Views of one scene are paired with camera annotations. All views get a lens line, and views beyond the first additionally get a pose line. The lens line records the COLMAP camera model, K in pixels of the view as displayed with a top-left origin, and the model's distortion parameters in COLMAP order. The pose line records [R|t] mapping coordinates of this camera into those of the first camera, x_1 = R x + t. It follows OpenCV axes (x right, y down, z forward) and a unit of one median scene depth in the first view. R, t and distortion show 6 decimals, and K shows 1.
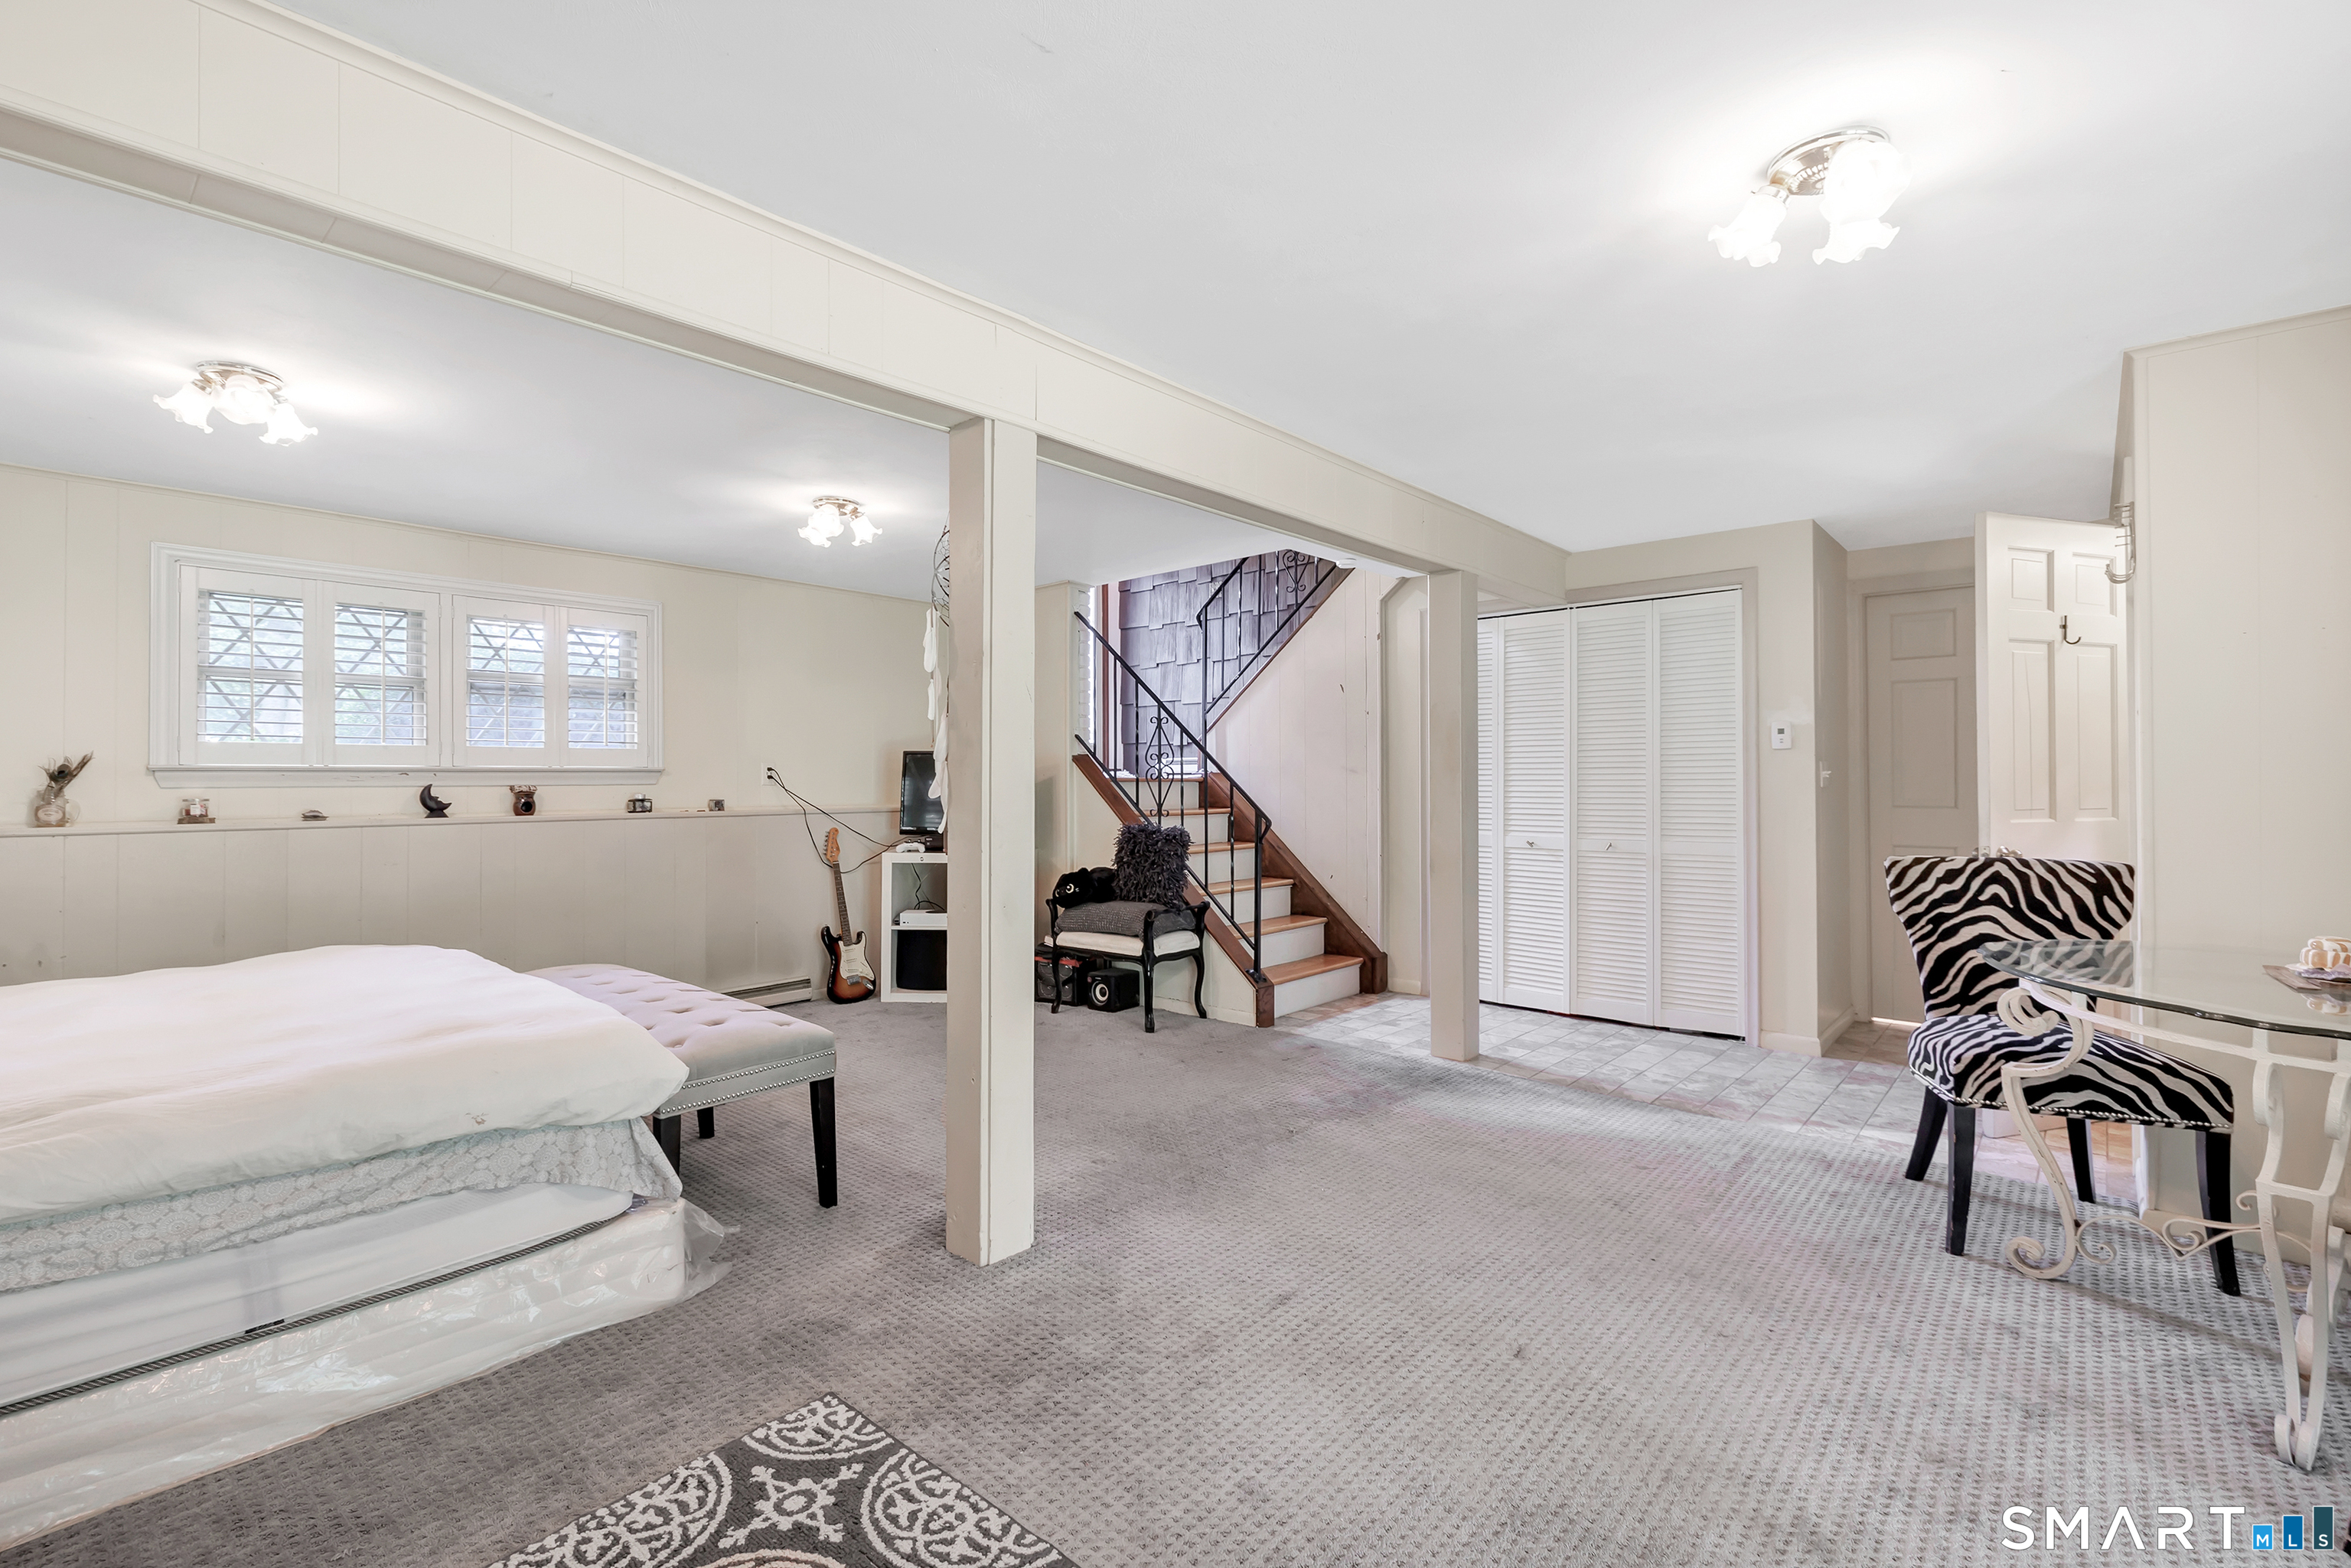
lens RADIAL K [[1051.4, 0, 1188.1], [0, 1051.4, 784.3], [0, 0, 1]] dist [-0.004313, -0.001568]
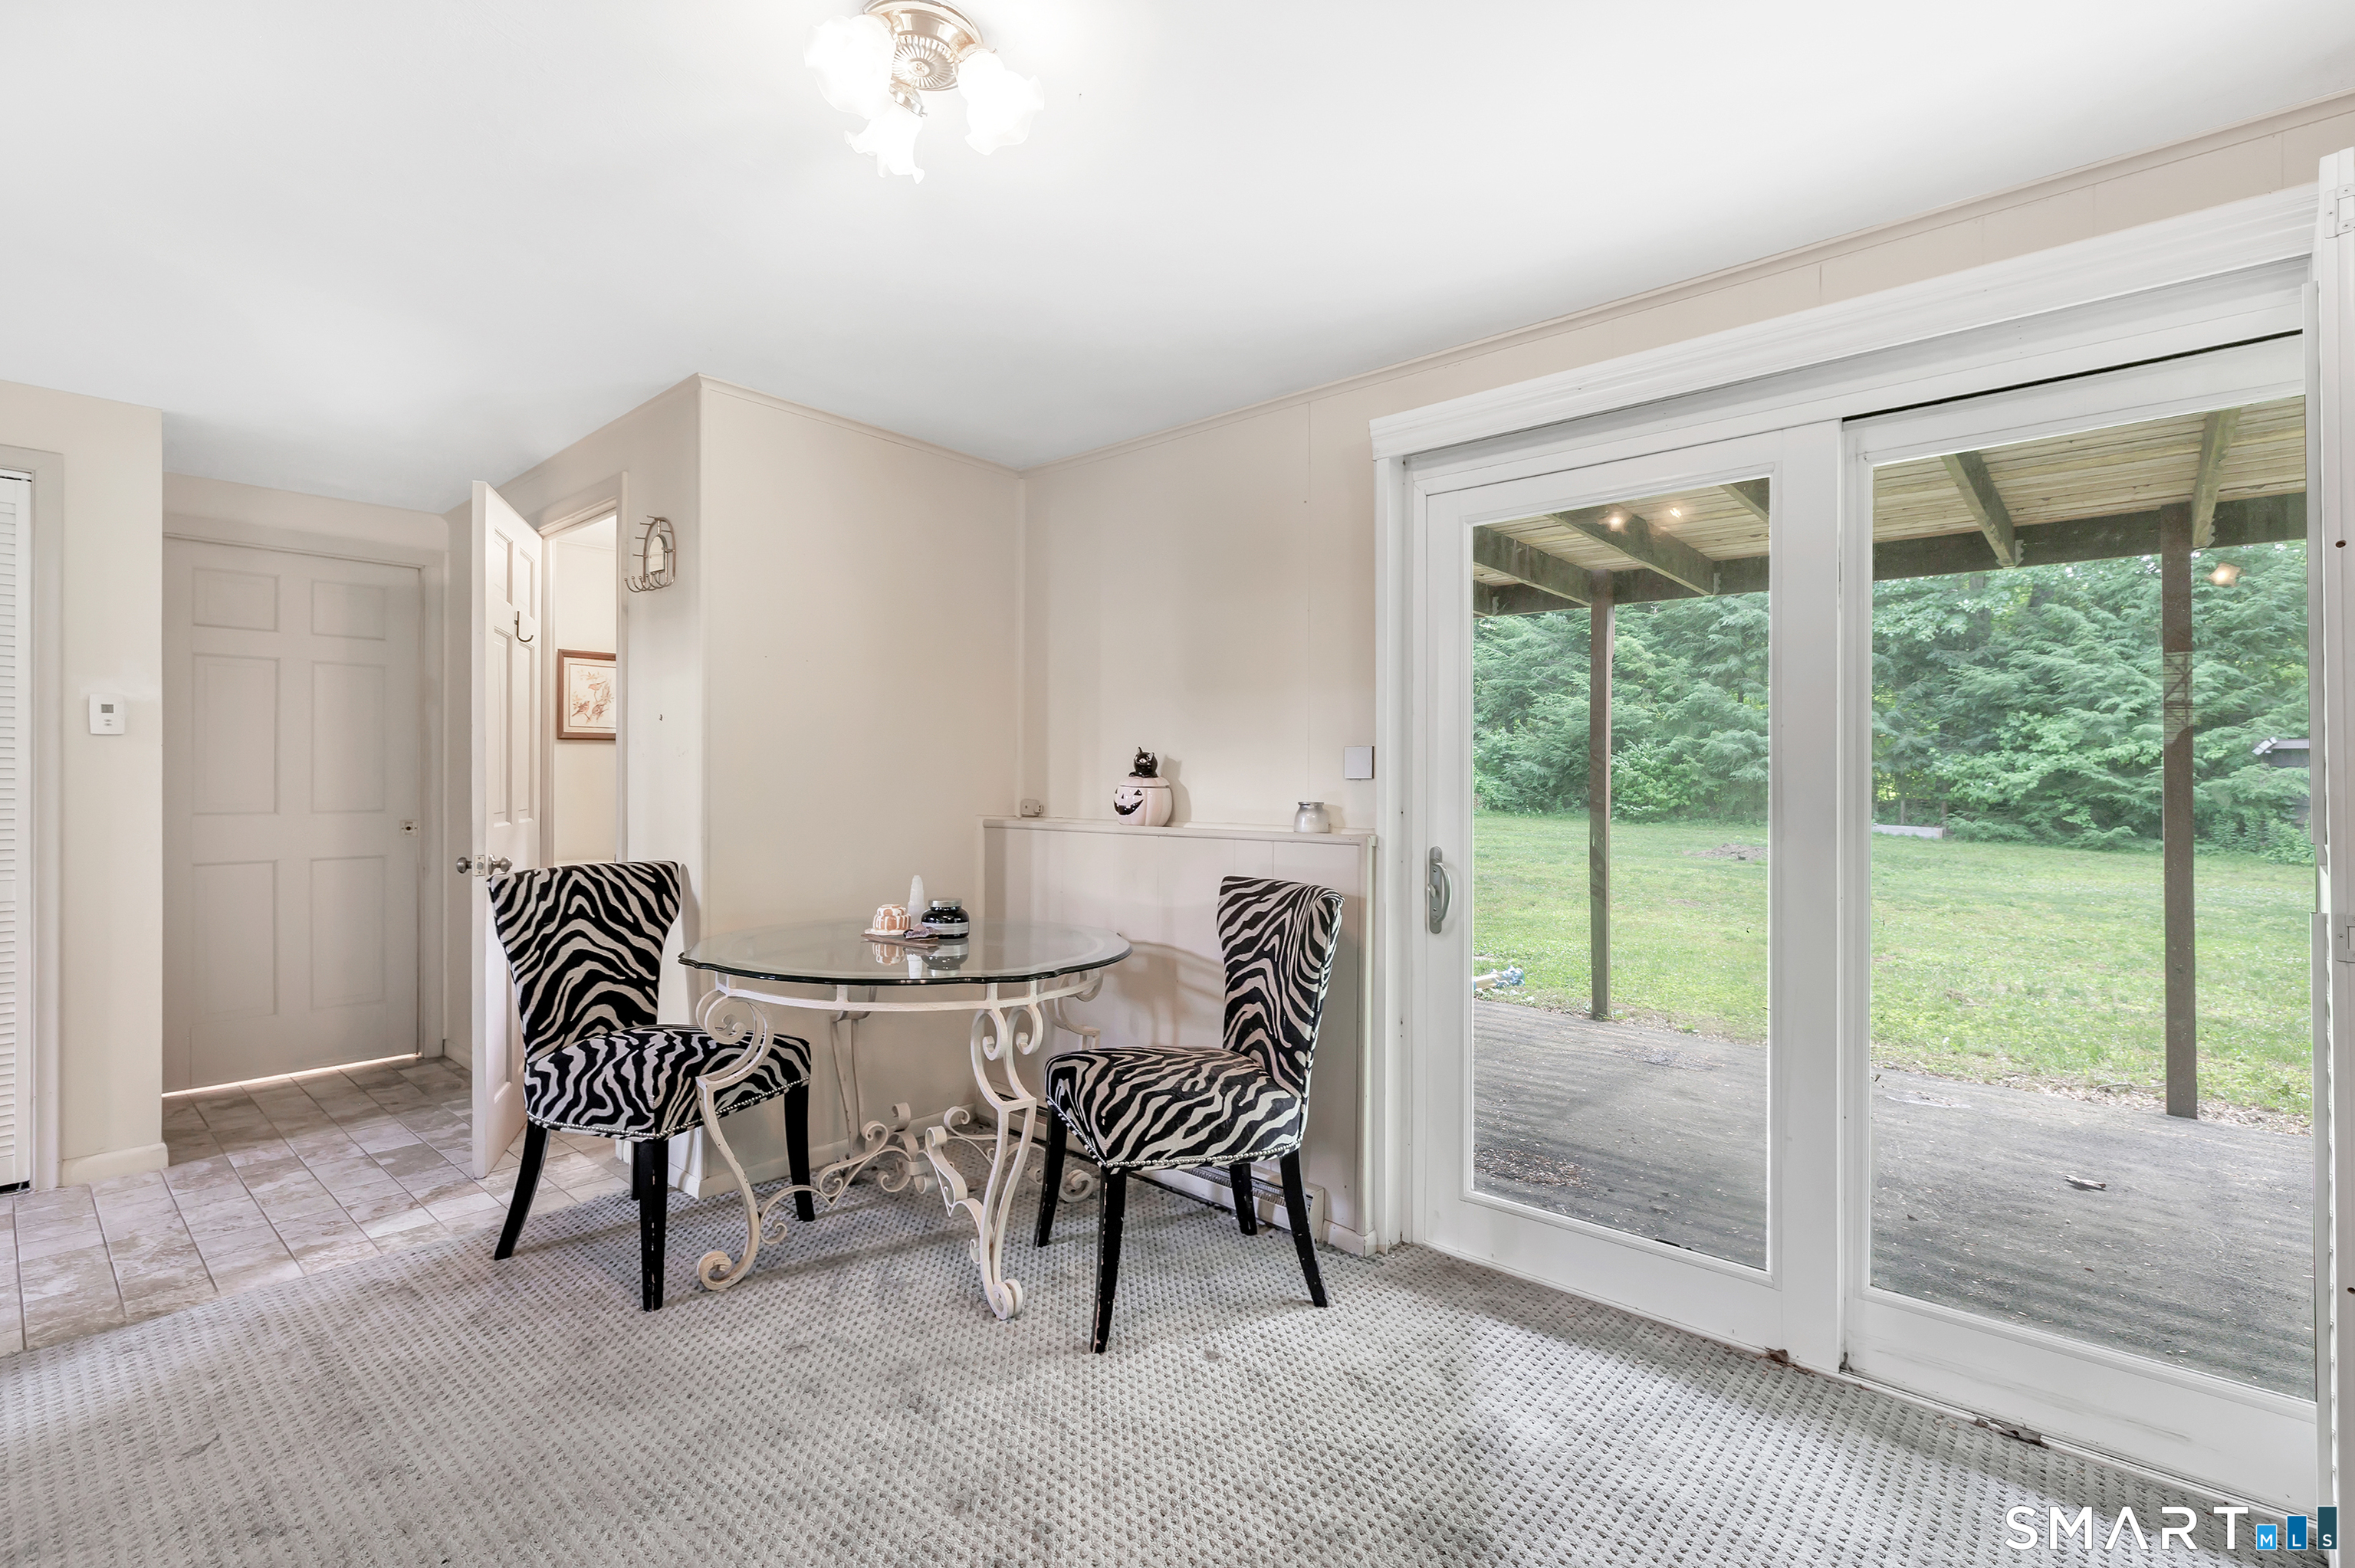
lens RADIAL K [[1053.0, 0, 1097.2], [0, 1053.0, 768.2], [0, 0, 1]] dist [-0.004313, -0.001568]
pose [[0.027904, 0.007588, 0.999582, -0.144835], [0.002094, 0.999969, -0.007649, -0.008415], [-0.999608, 0.002306, 0.027887, 0.516779]]
